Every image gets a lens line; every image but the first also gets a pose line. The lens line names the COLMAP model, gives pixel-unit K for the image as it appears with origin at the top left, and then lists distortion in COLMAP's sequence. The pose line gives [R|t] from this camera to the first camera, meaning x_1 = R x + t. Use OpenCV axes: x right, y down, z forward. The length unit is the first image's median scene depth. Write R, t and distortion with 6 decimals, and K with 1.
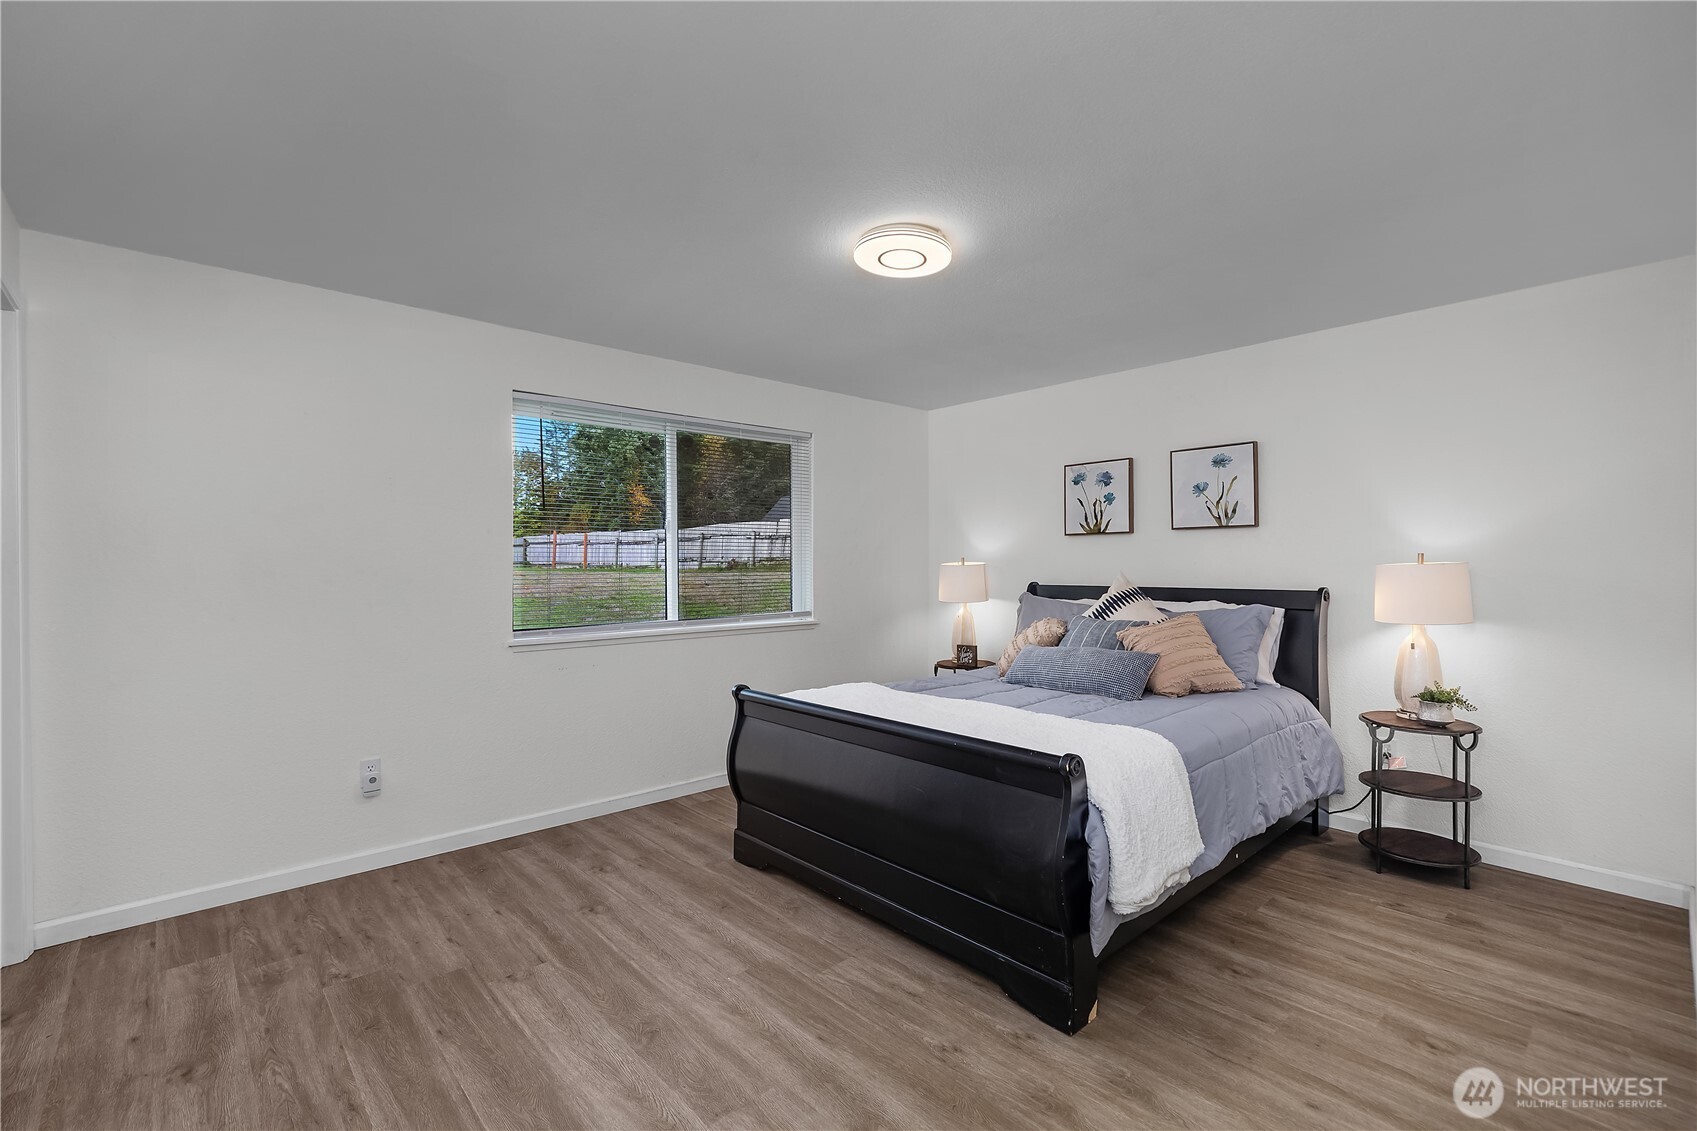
lens RADIAL K [[751.0, 0, 870.1], [0, 751.0, 560.0], [0, 0, 1]] dist [0.000357, 0.000014]
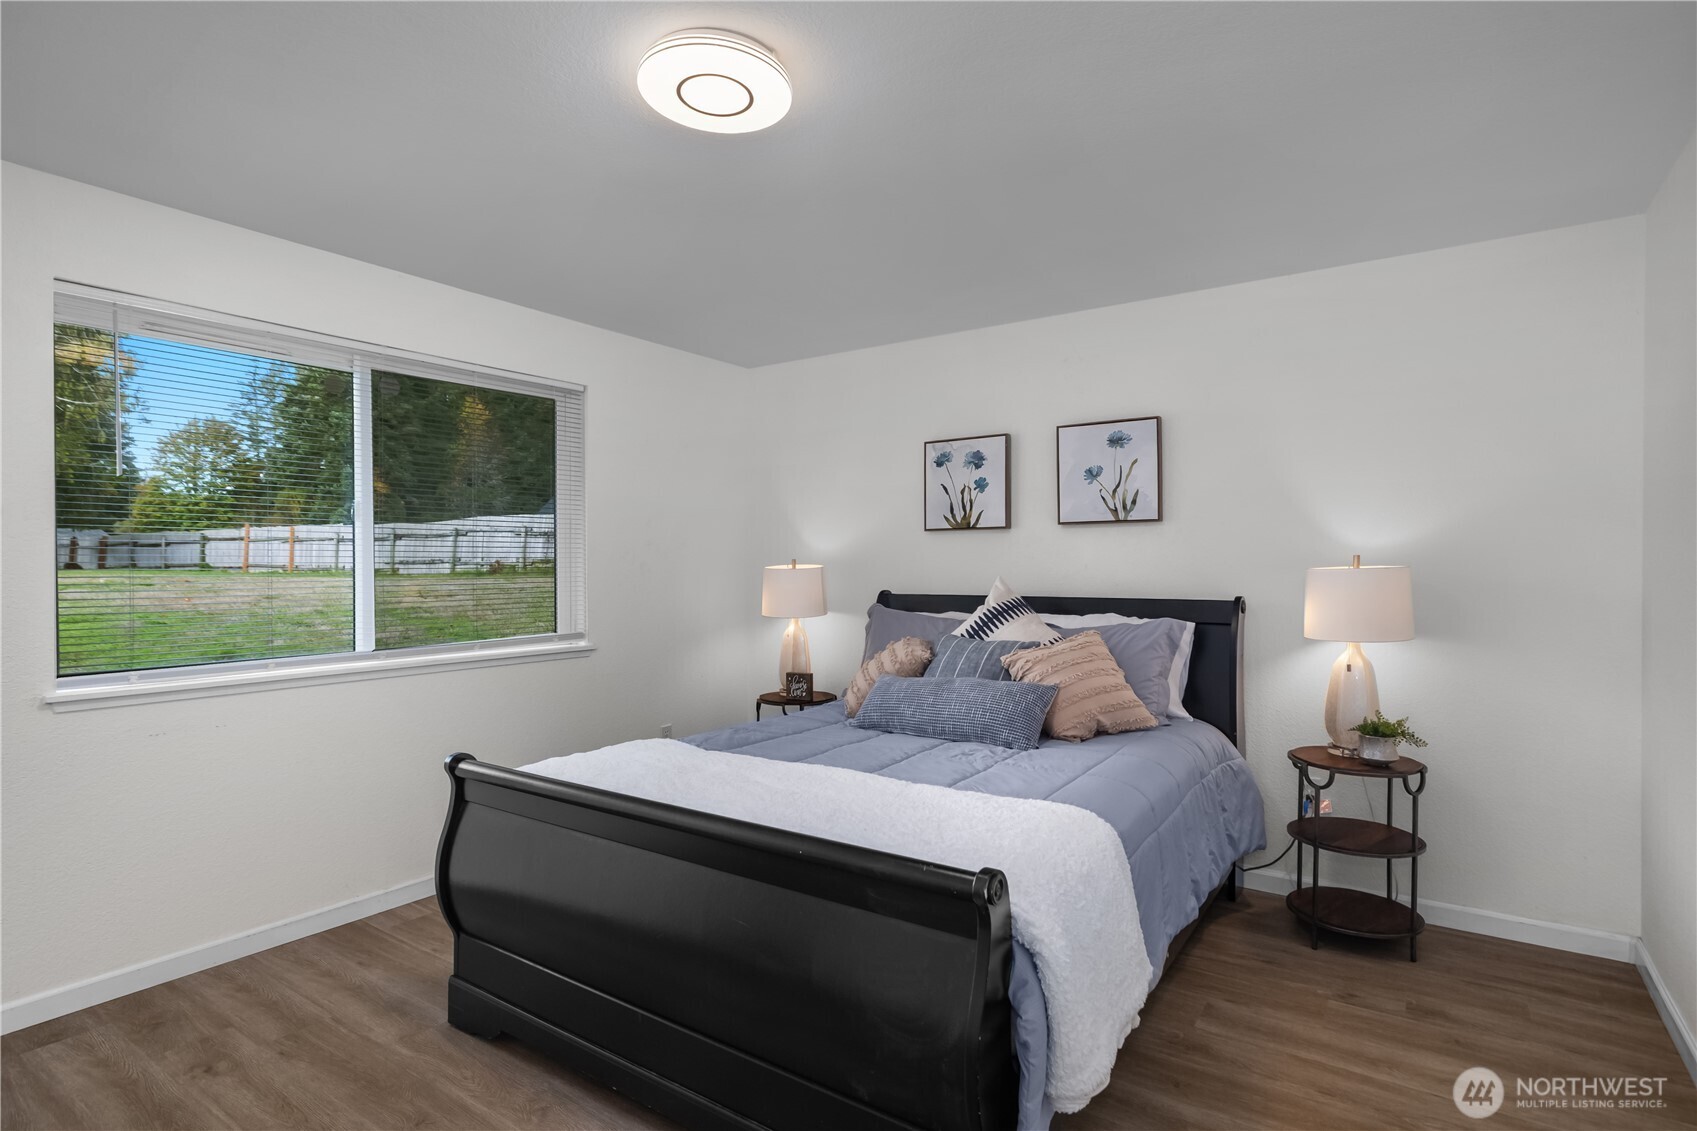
lens RADIAL K [[859.5, 0, 895.5], [0, 859.5, 569.5], [0, 0, 1]] dist [-0.002390, 0.000511]
pose [[0.968127, 0.000381, 0.250458, 0.006007], [-0.002386, 0.999967, 0.007703, 0.000988], [-0.250447, -0.008055, 0.968097, 0.185384]]
